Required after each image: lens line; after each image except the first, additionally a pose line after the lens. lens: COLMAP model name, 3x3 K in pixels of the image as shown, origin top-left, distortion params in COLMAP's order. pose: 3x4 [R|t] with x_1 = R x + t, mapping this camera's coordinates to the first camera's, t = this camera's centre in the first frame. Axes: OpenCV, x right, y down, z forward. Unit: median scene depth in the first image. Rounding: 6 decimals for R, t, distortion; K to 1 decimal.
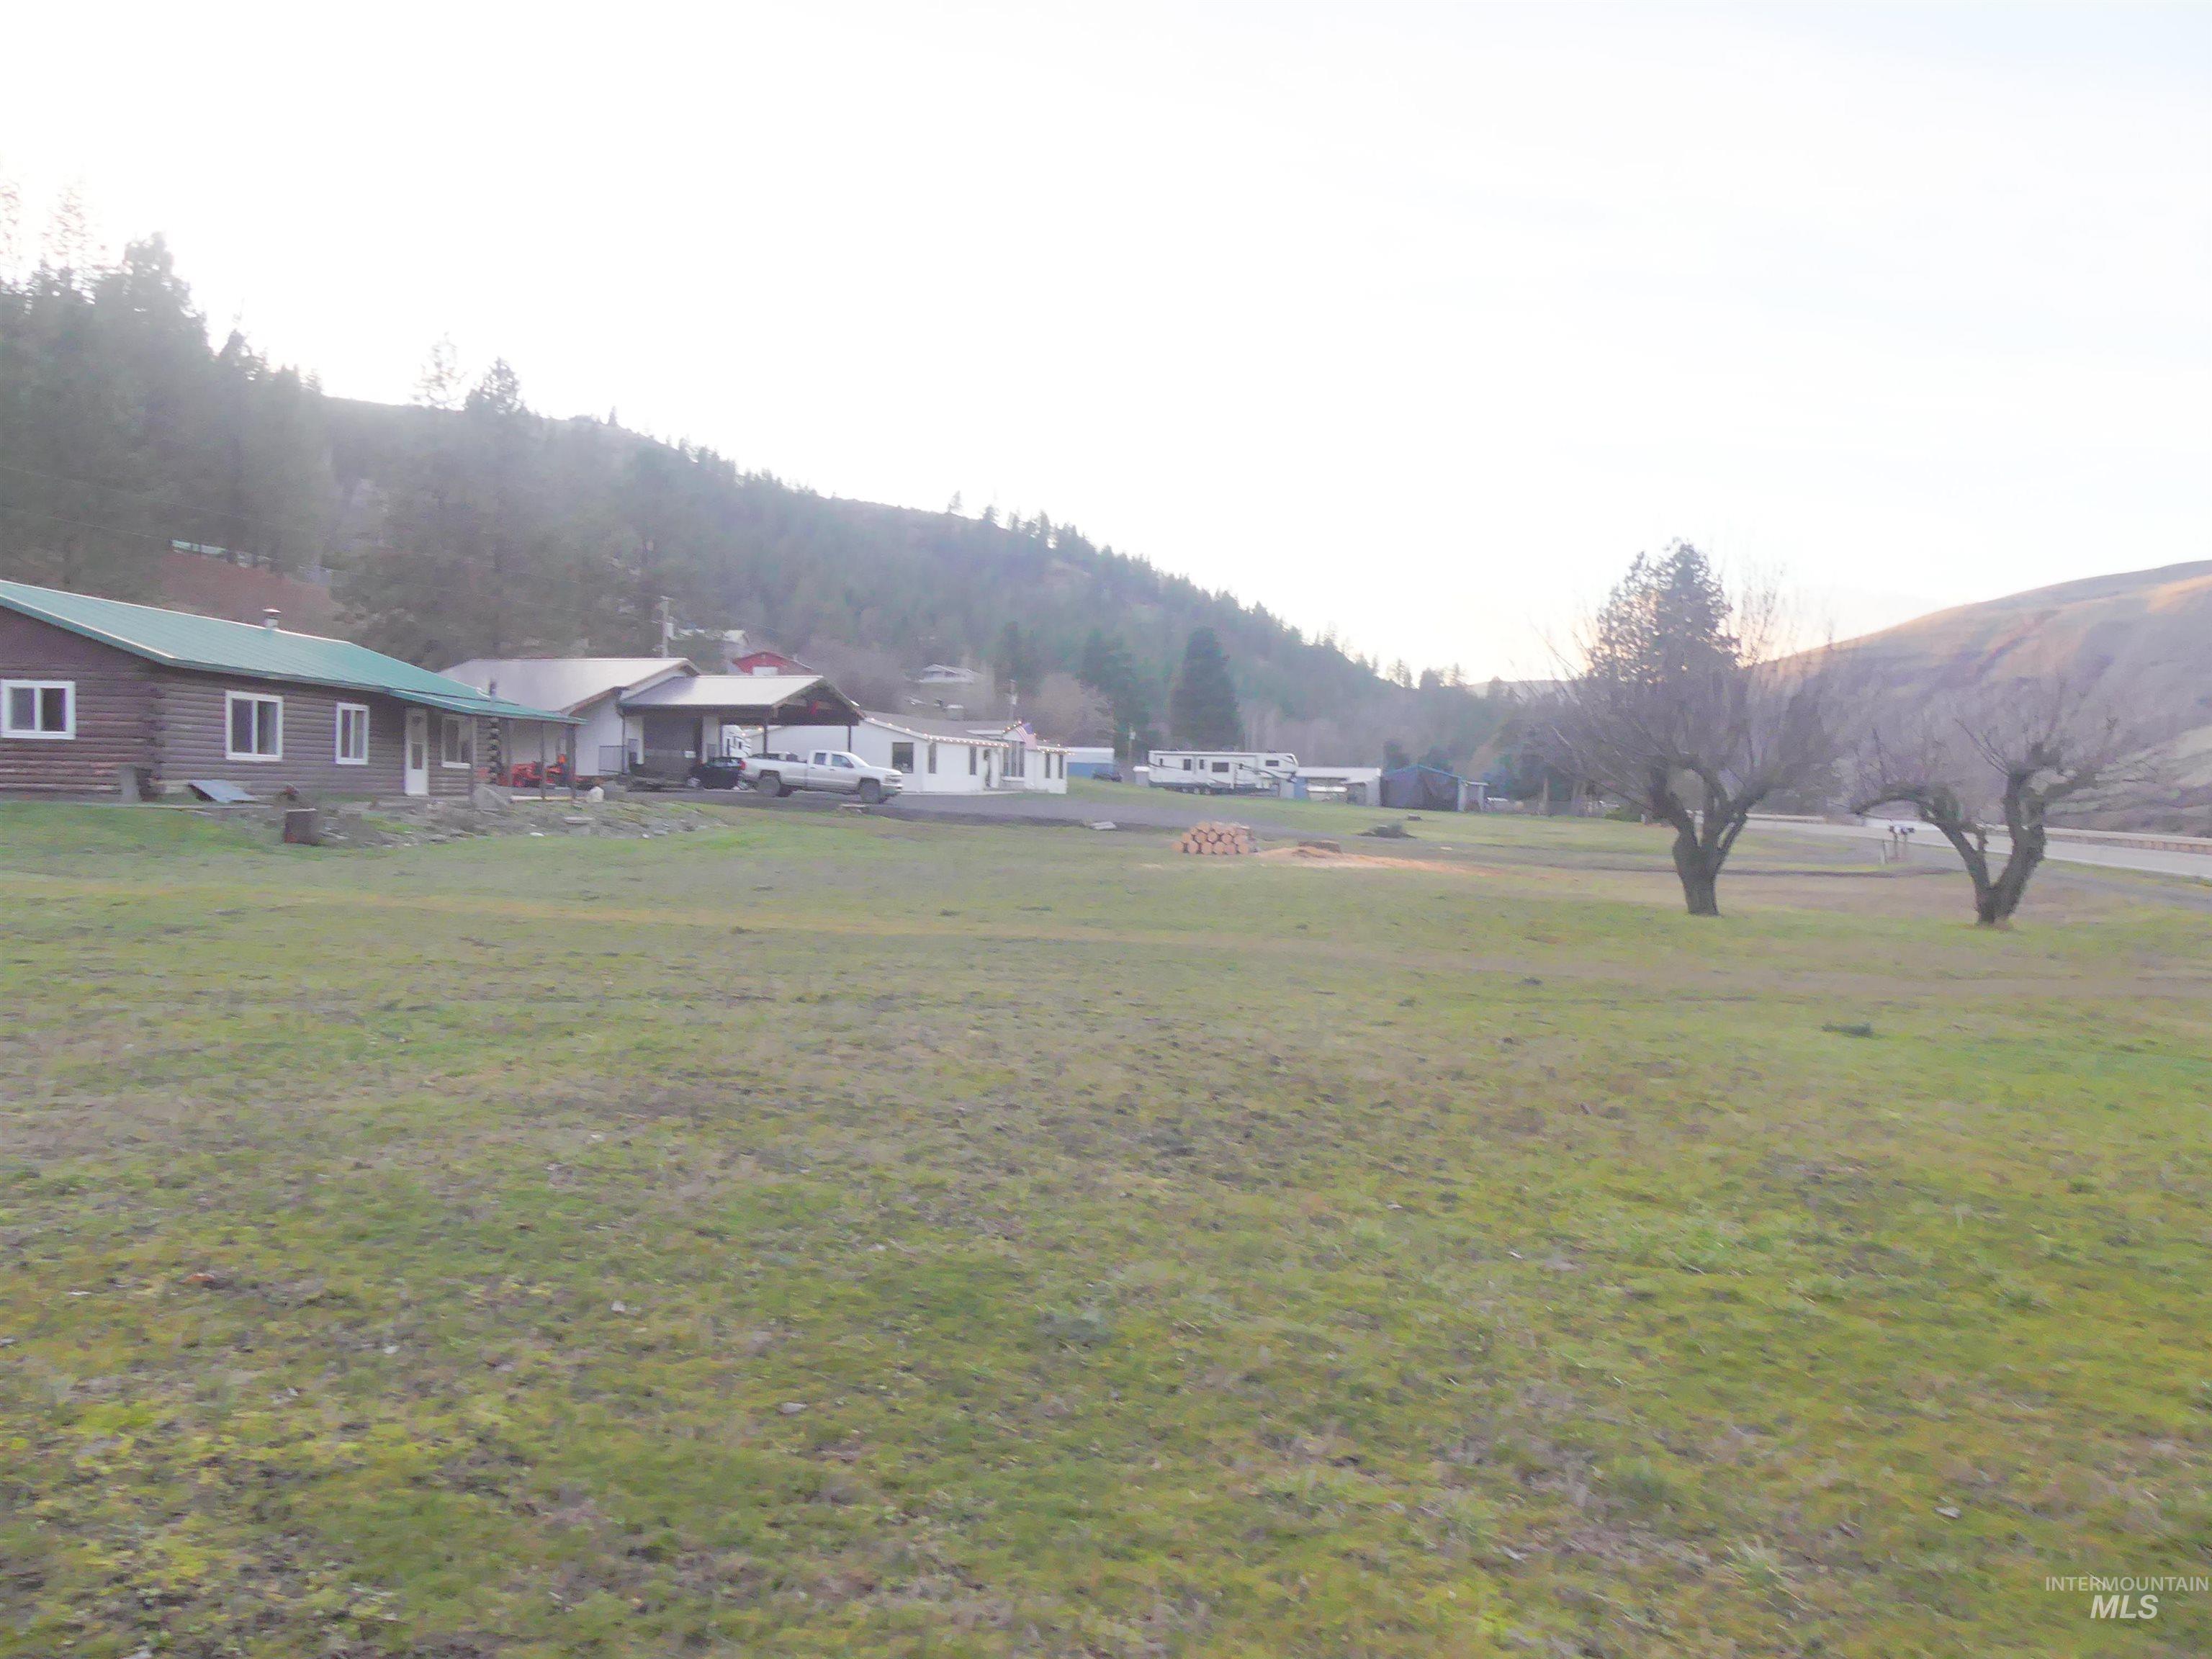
lens RADIAL K [[1680.2, 0, 1110.9], [0, 1680.2, 823.8], [0, 0, 1]] dist [-0.022508, 0.014955]
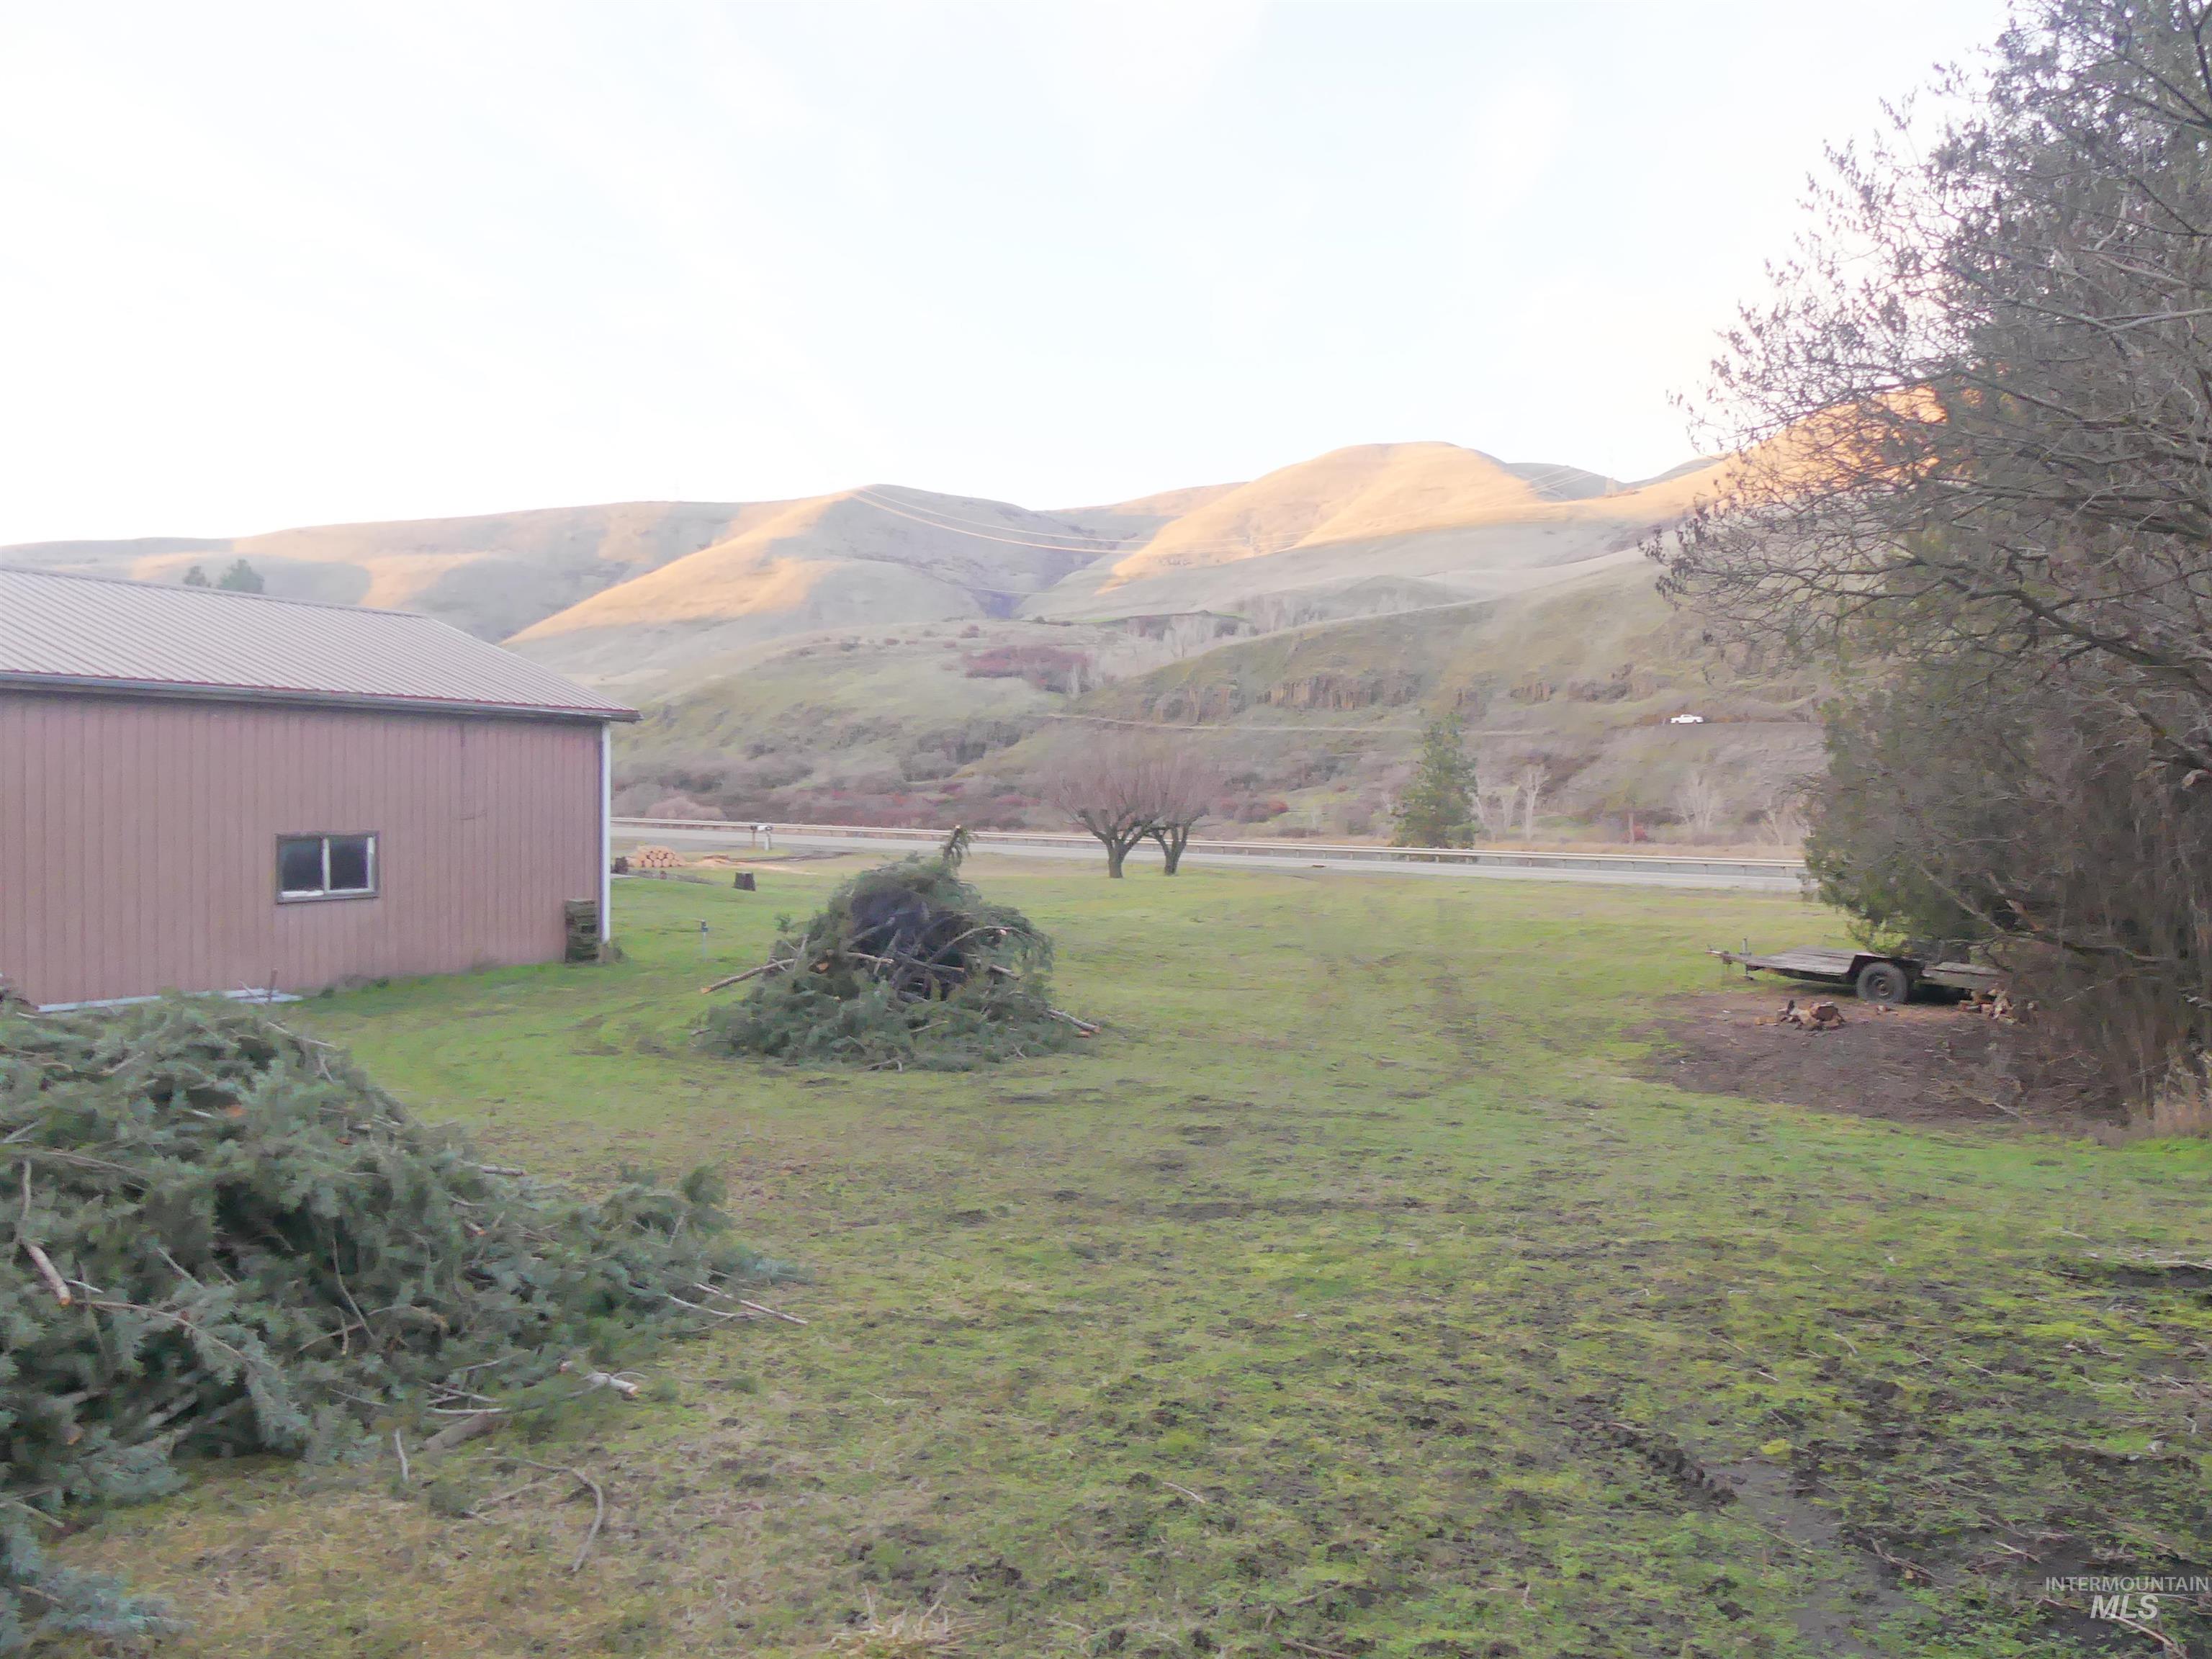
lens RADIAL K [[1680.2, 0, 1109.5], [0, 1680.2, 841.4], [0, 0, 1]] dist [-0.022508, 0.014955]
pose [[0.451528, -0.040936, 0.891317, -0.605810], [0.013286, 0.999145, 0.039158, -0.030514], [-0.892158, -0.005839, 0.451686, -0.017507]]
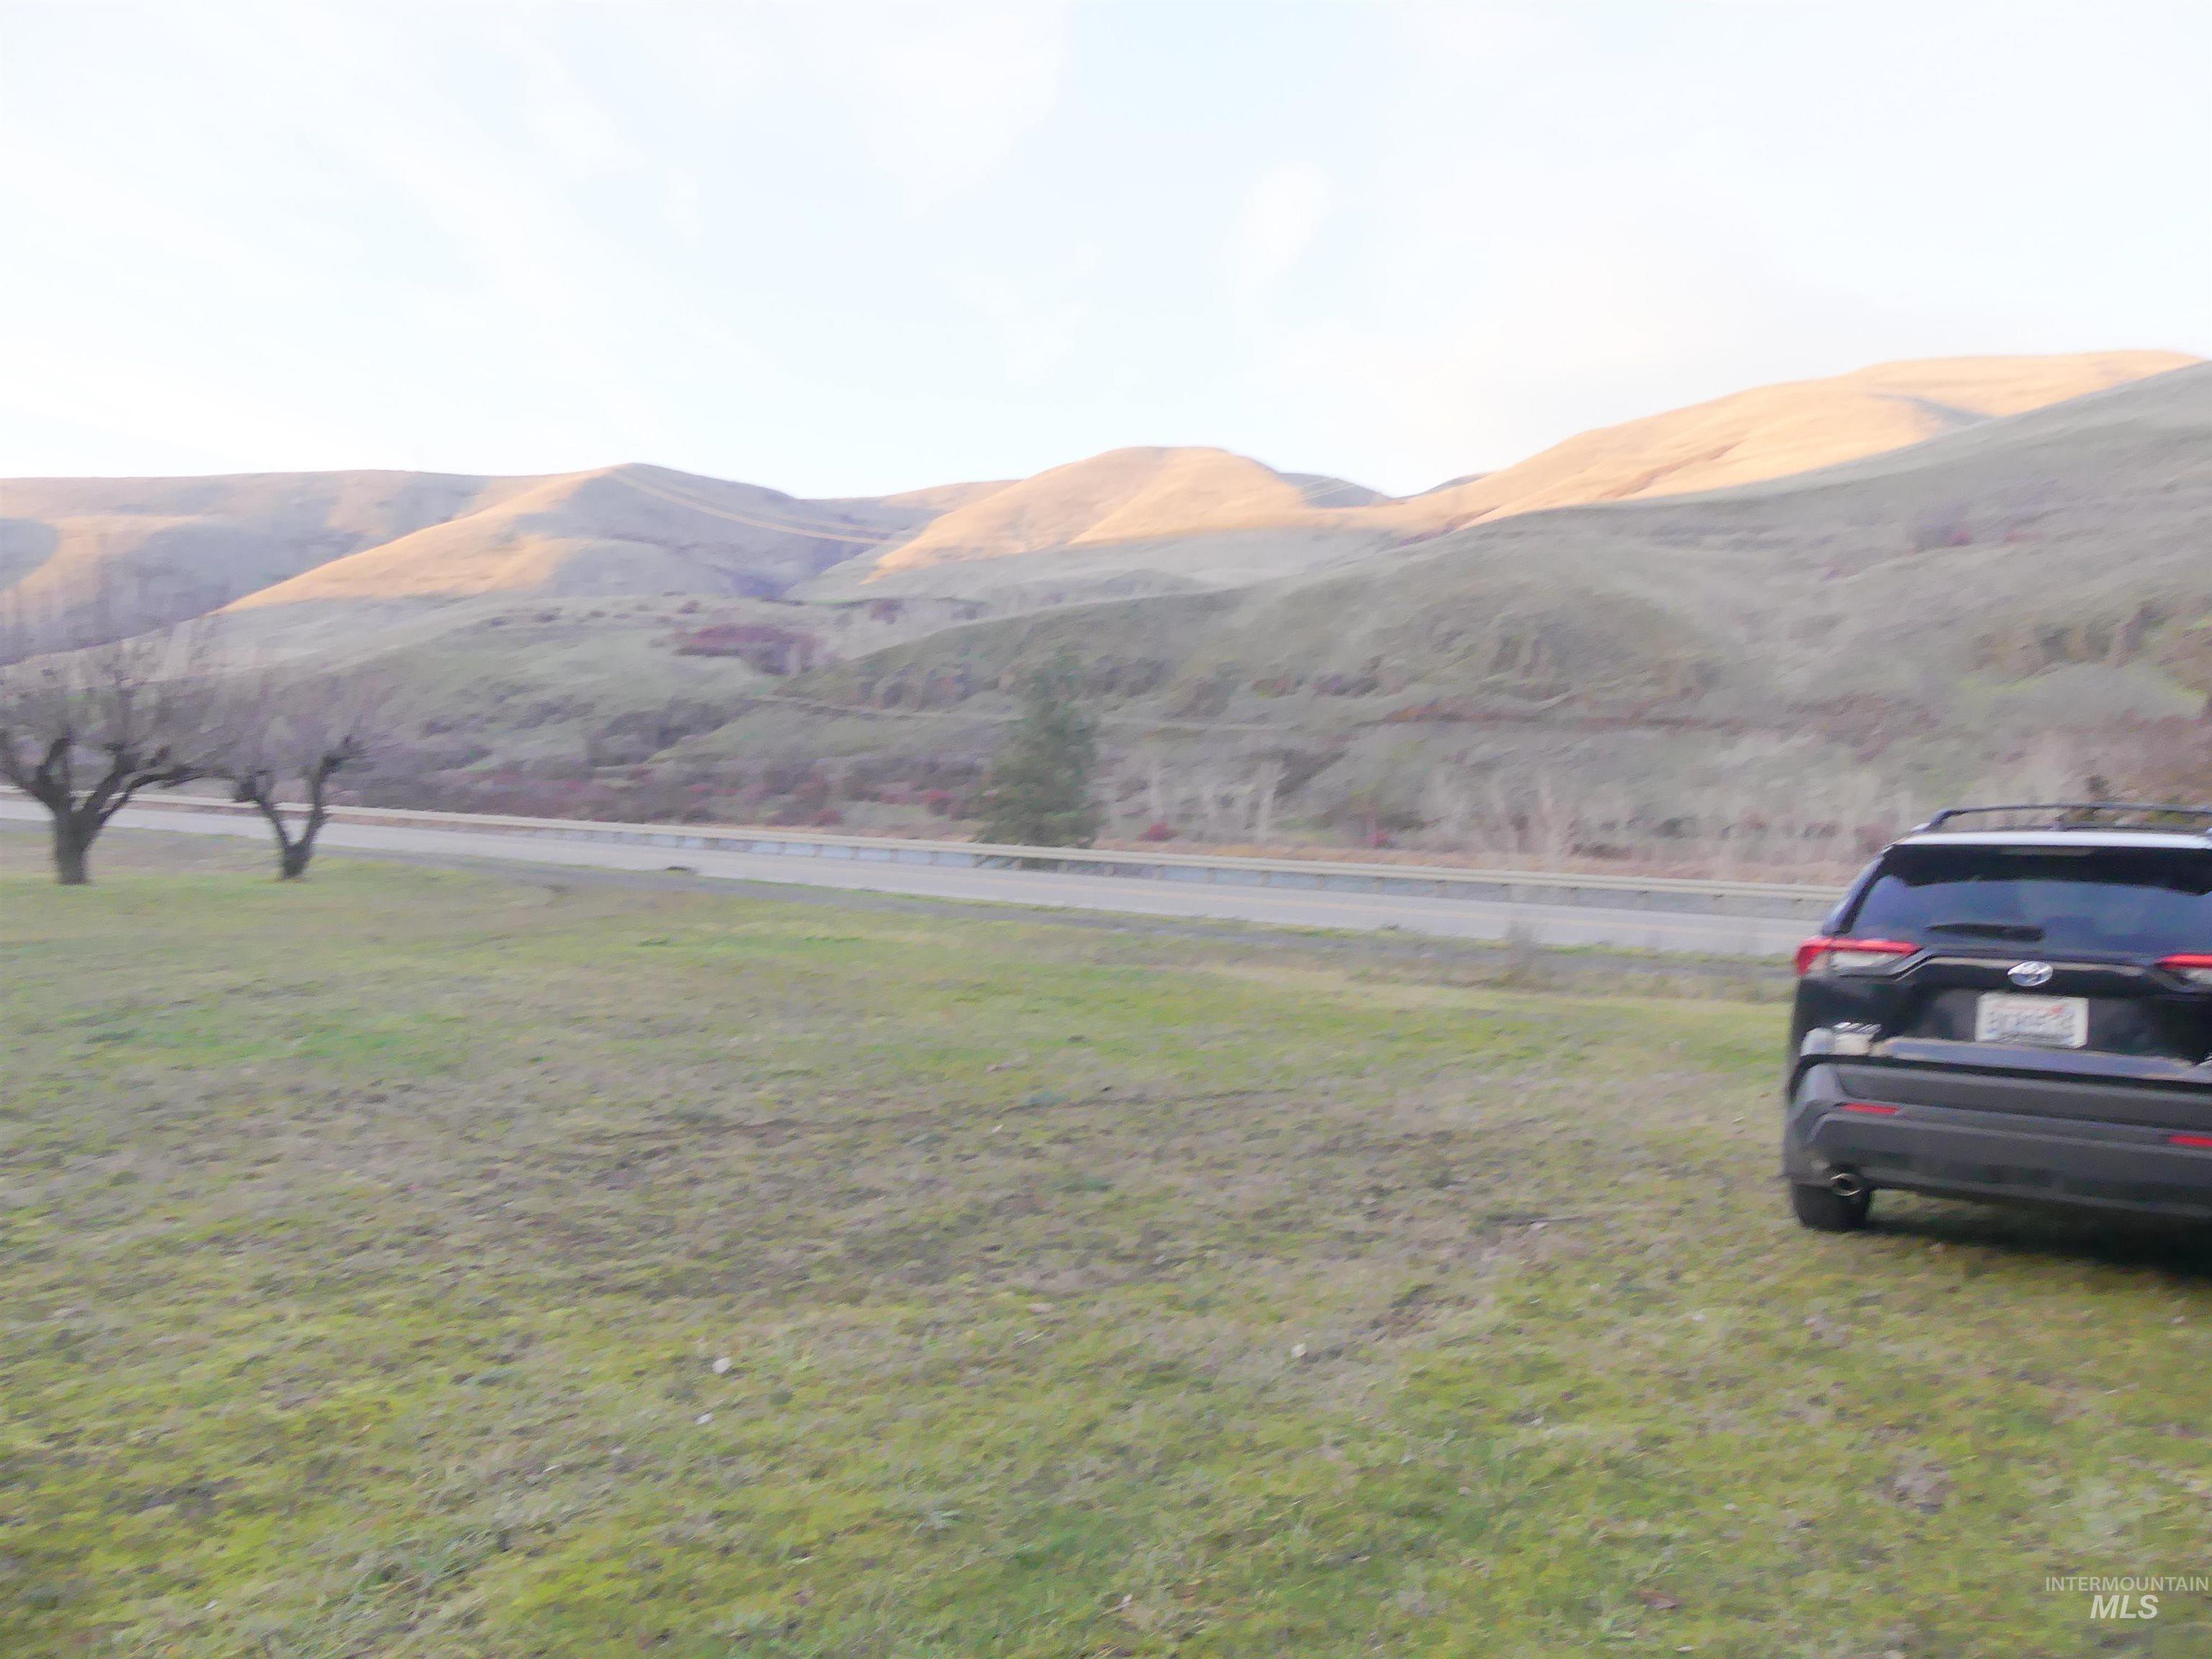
lens RADIAL K [[1680.2, 0, 1114.6], [0, 1680.2, 829.3], [0, 0, 1]] dist [-0.022508, 0.014955]
pose [[0.328723, -0.026645, 0.944050, -0.148297], [-0.009370, 0.999461, 0.031471, -0.007505], [-0.944380, -0.019191, 0.328296, 0.010704]]
